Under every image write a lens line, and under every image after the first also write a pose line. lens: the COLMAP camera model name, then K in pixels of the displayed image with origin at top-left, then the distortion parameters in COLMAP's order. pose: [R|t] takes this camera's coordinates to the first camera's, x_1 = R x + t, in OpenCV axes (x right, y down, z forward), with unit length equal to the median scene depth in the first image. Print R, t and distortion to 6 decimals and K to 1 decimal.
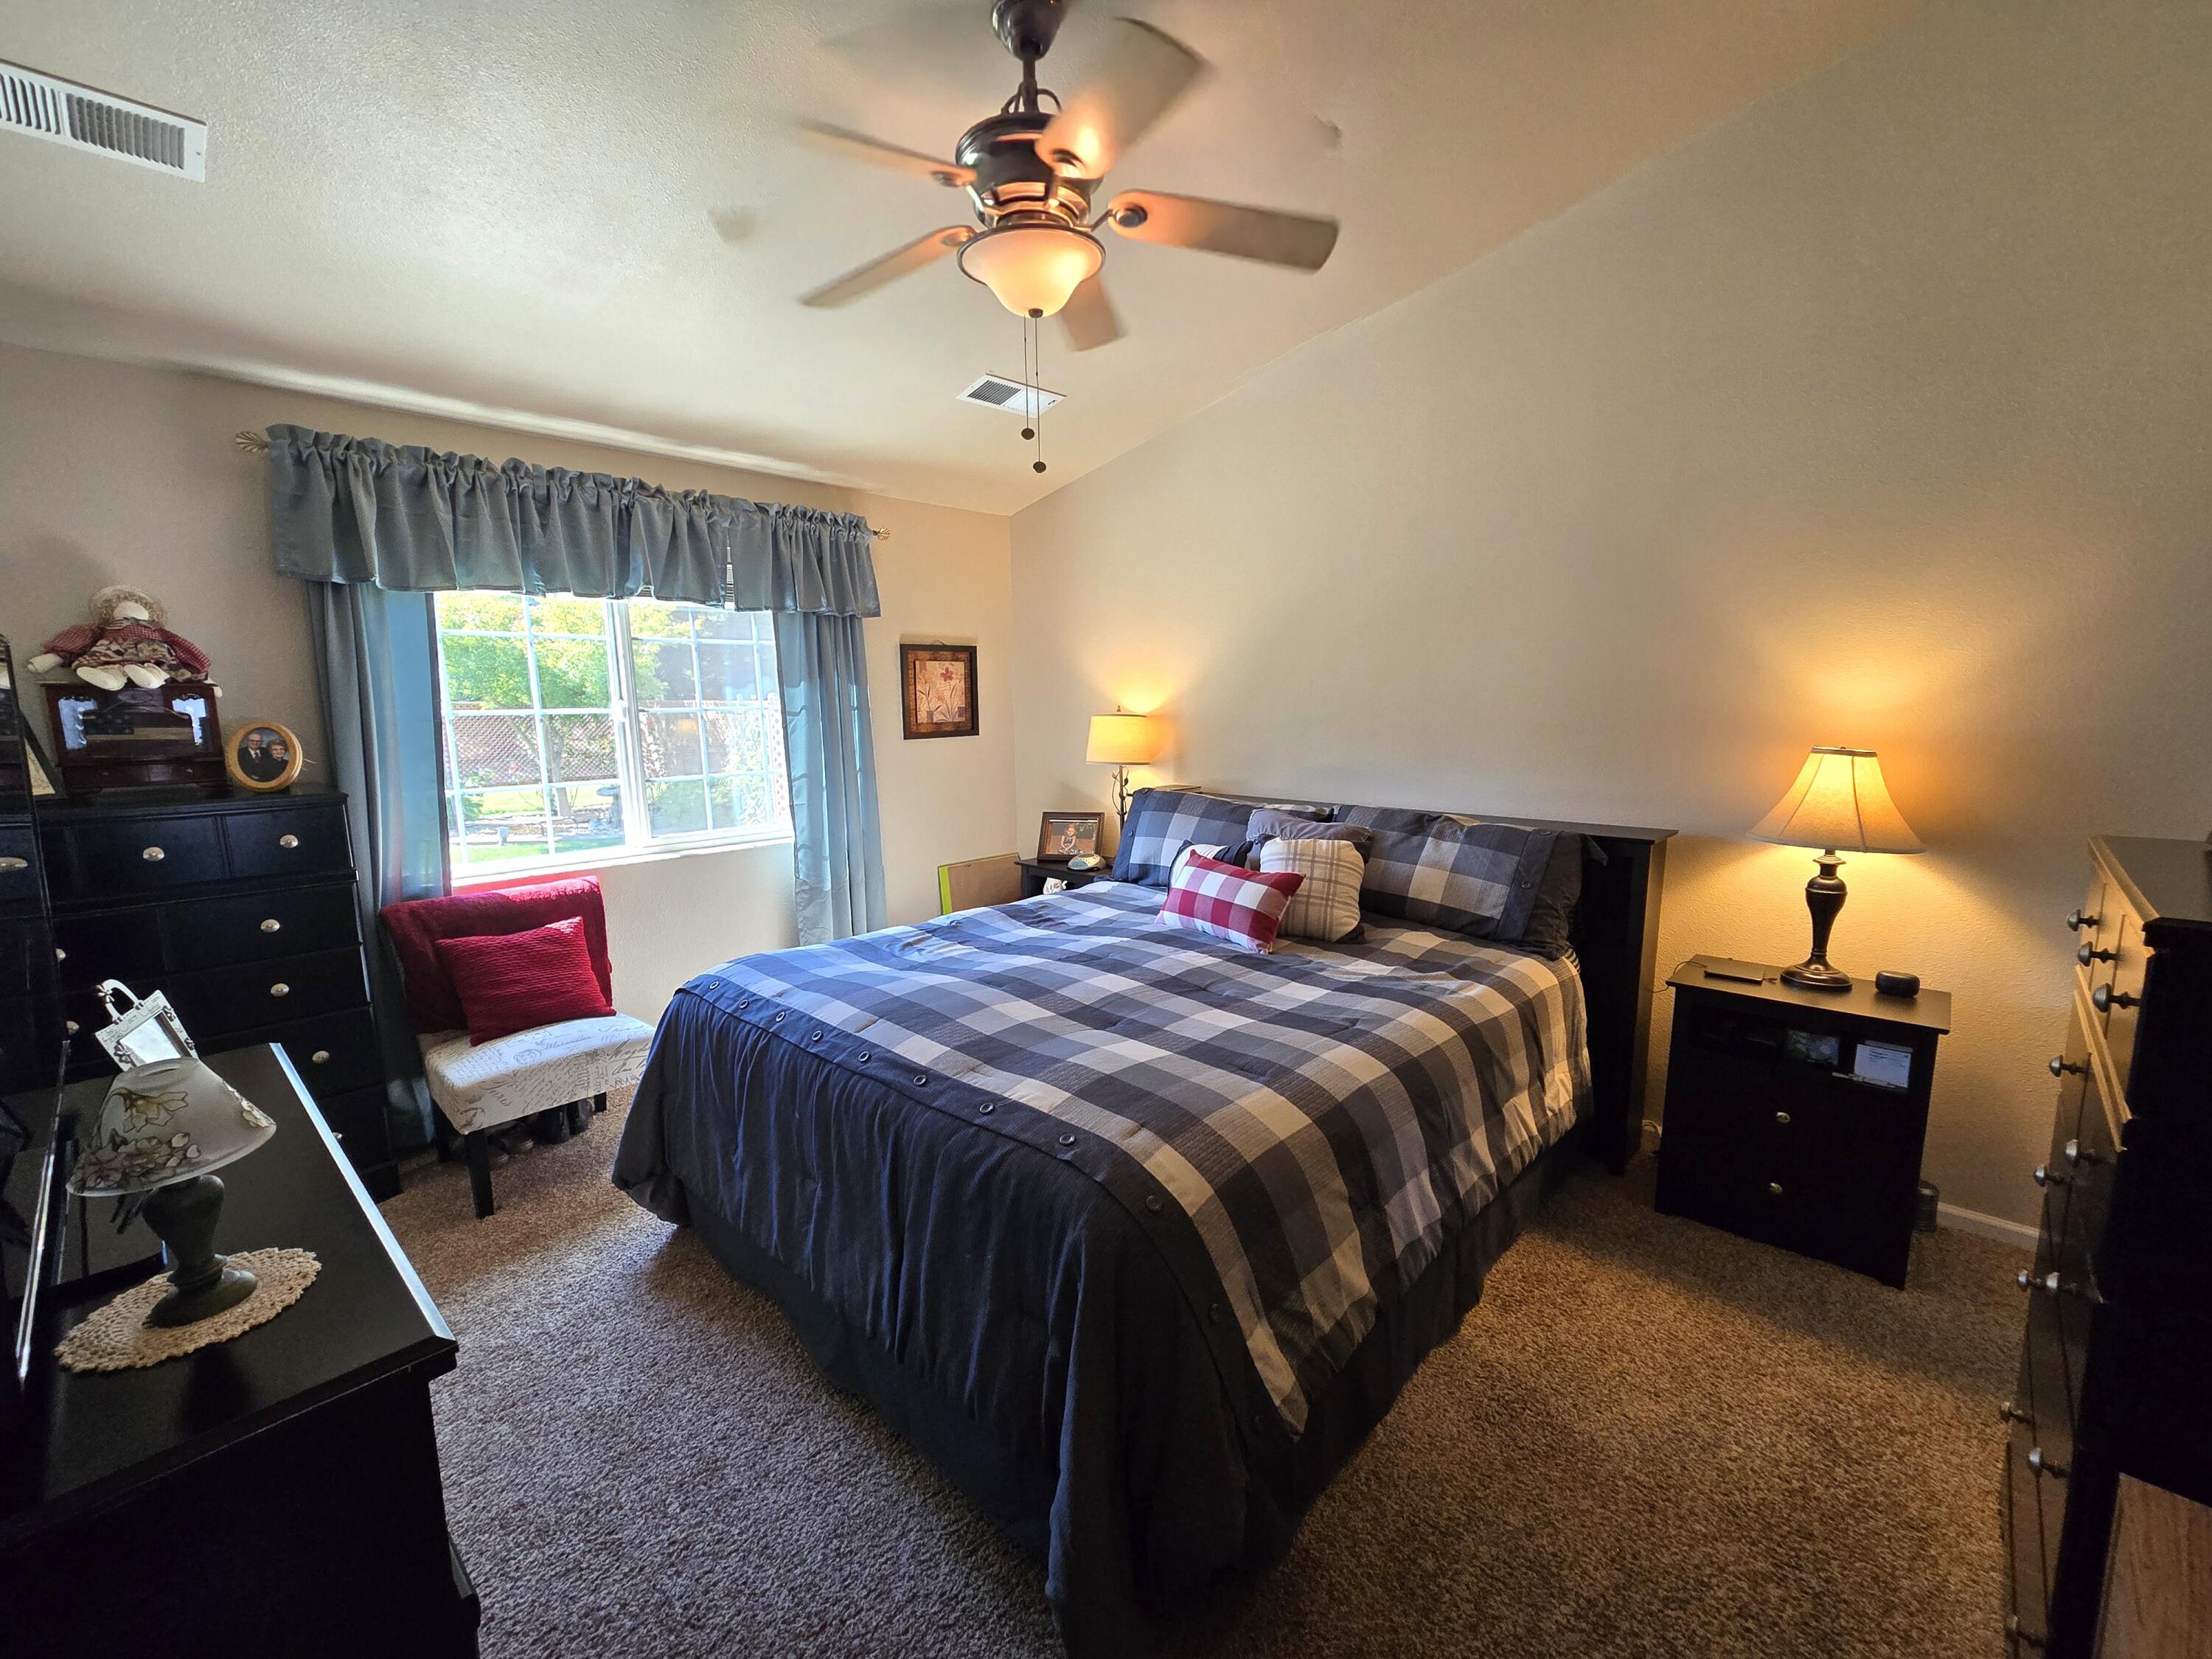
lens RADIAL K [[908.5, 0, 1105.4], [0, 908.5, 833.8], [0, 0, 1]] dist [-0.002479, 0.001829]
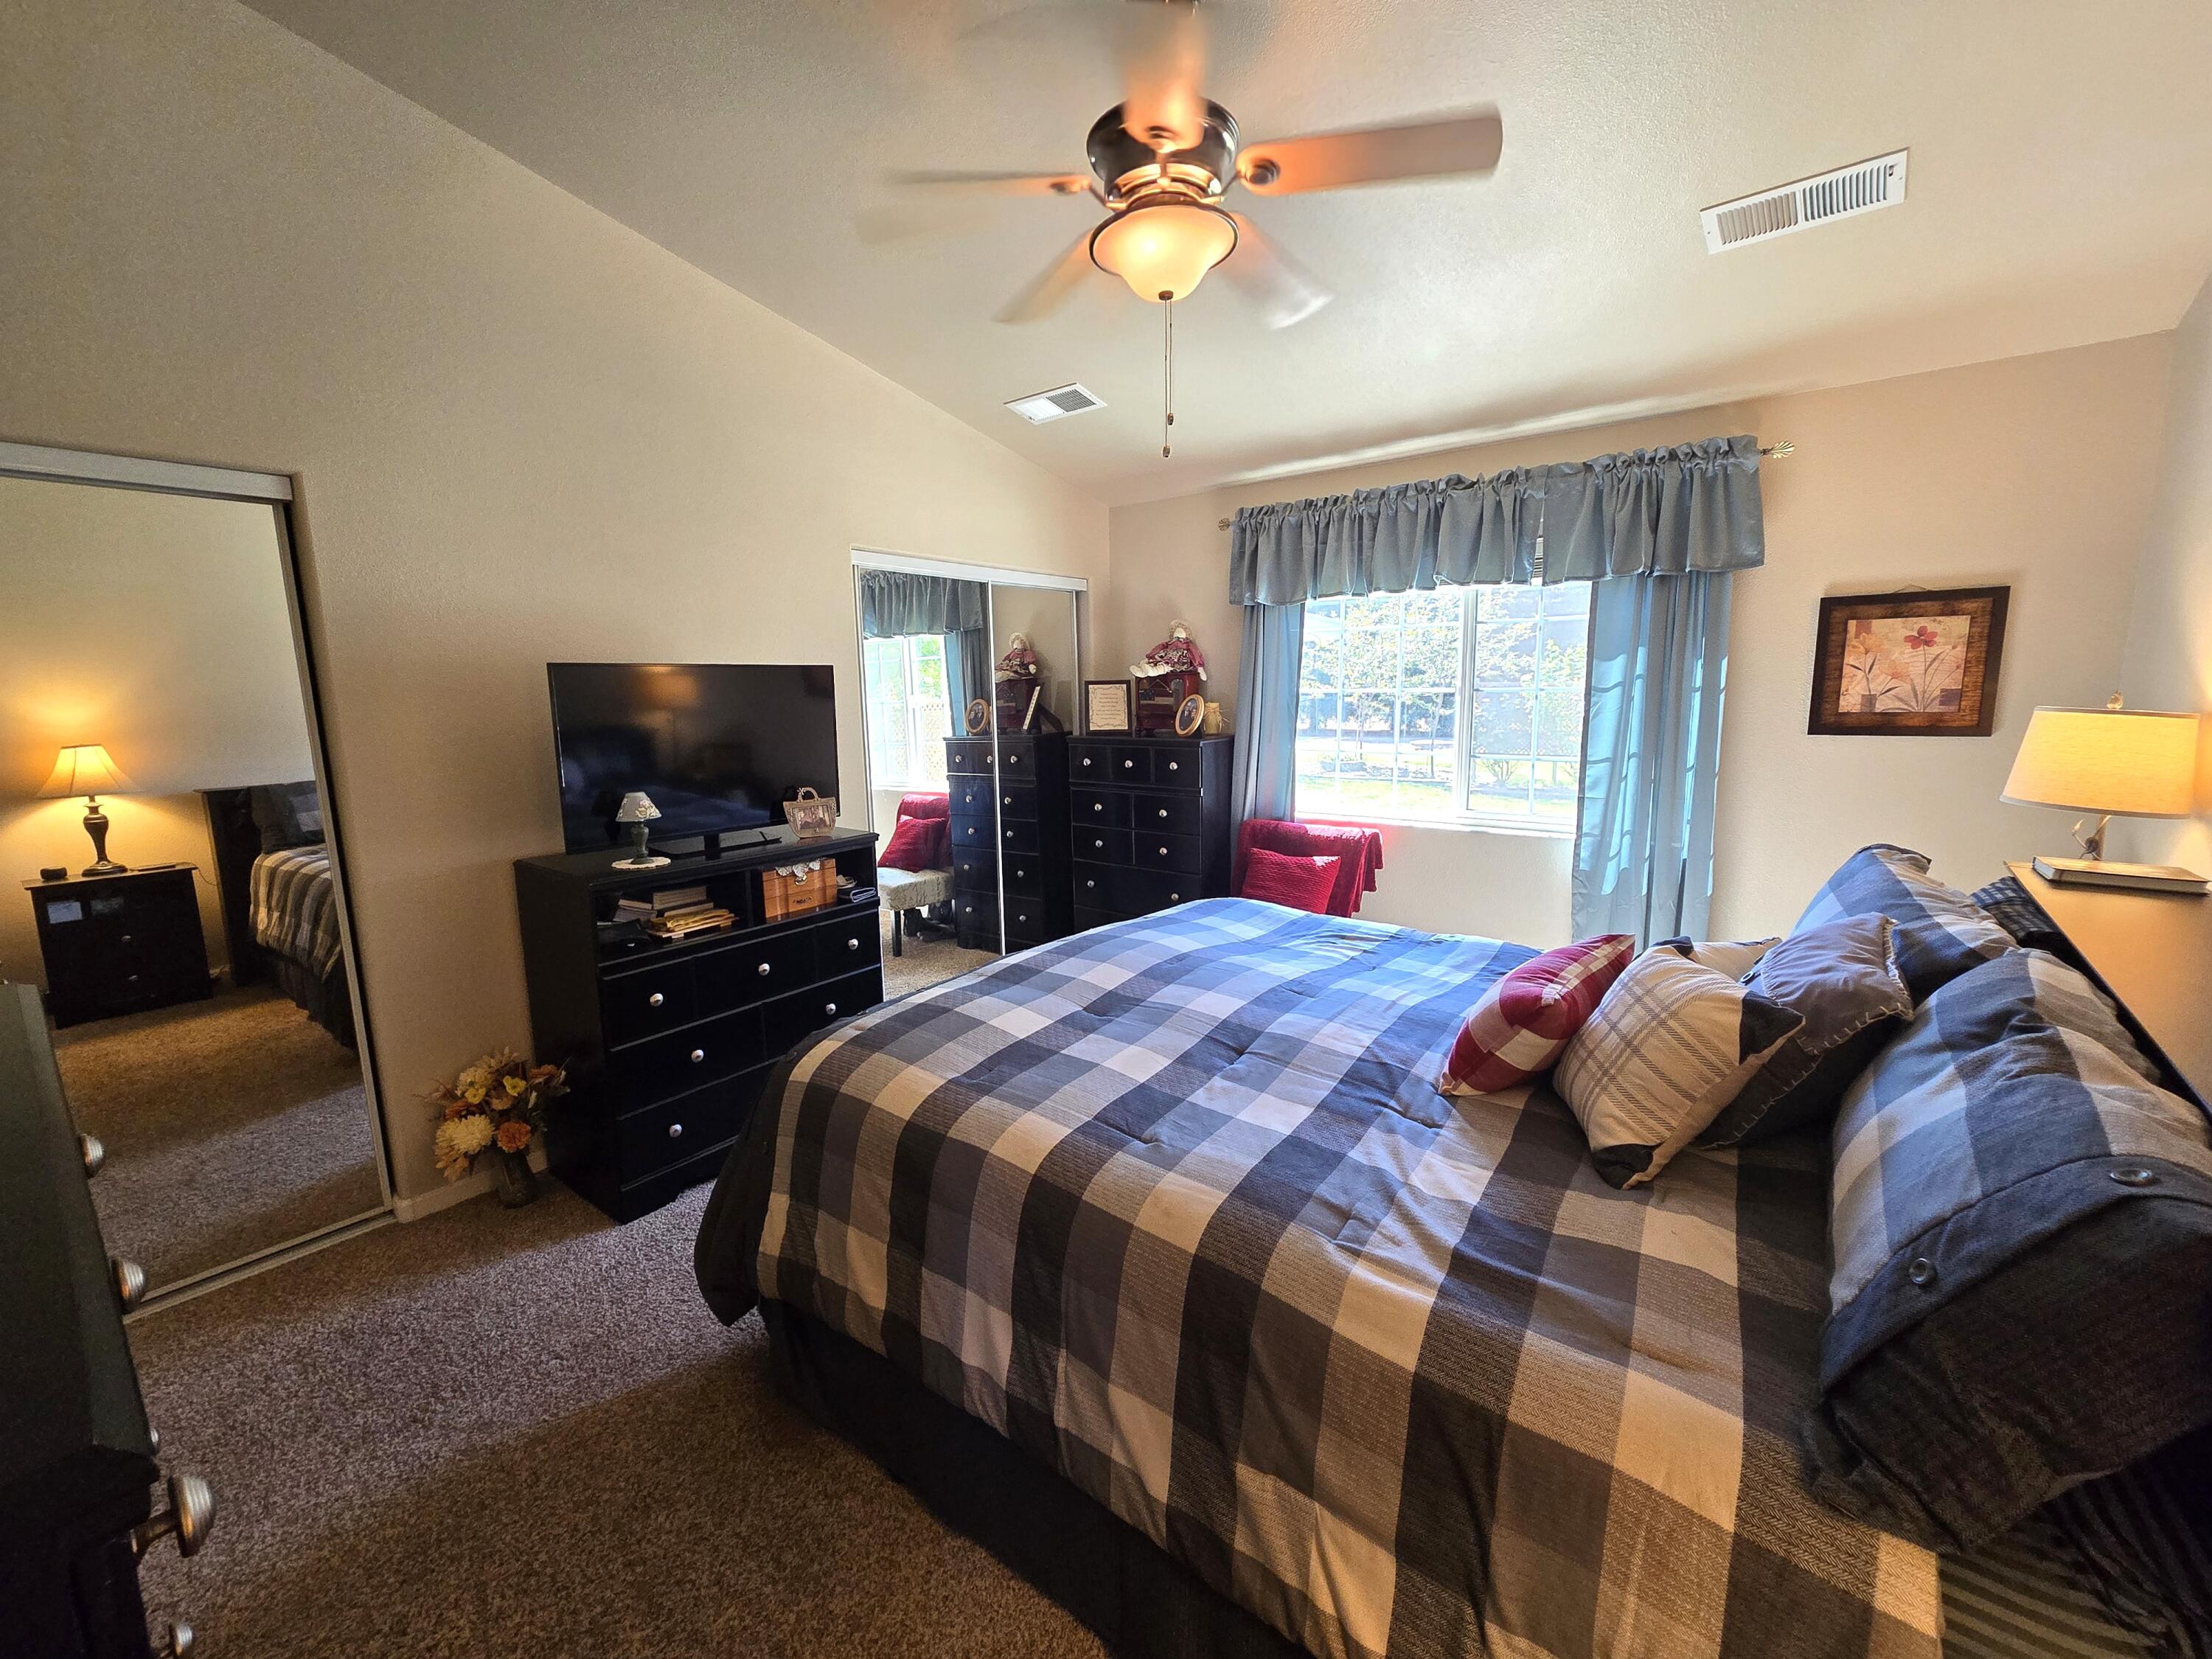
lens RADIAL K [[908.5, 0, 1106.2], [0, 908.5, 819.7], [0, 0, 1]] dist [-0.002479, 0.001829]
pose [[0.095345, 0.151379, -0.983867, 0.577715], [-0.136812, 0.980983, 0.137677, -0.082618], [0.985998, 0.121478, 0.114243, 0.525979]]
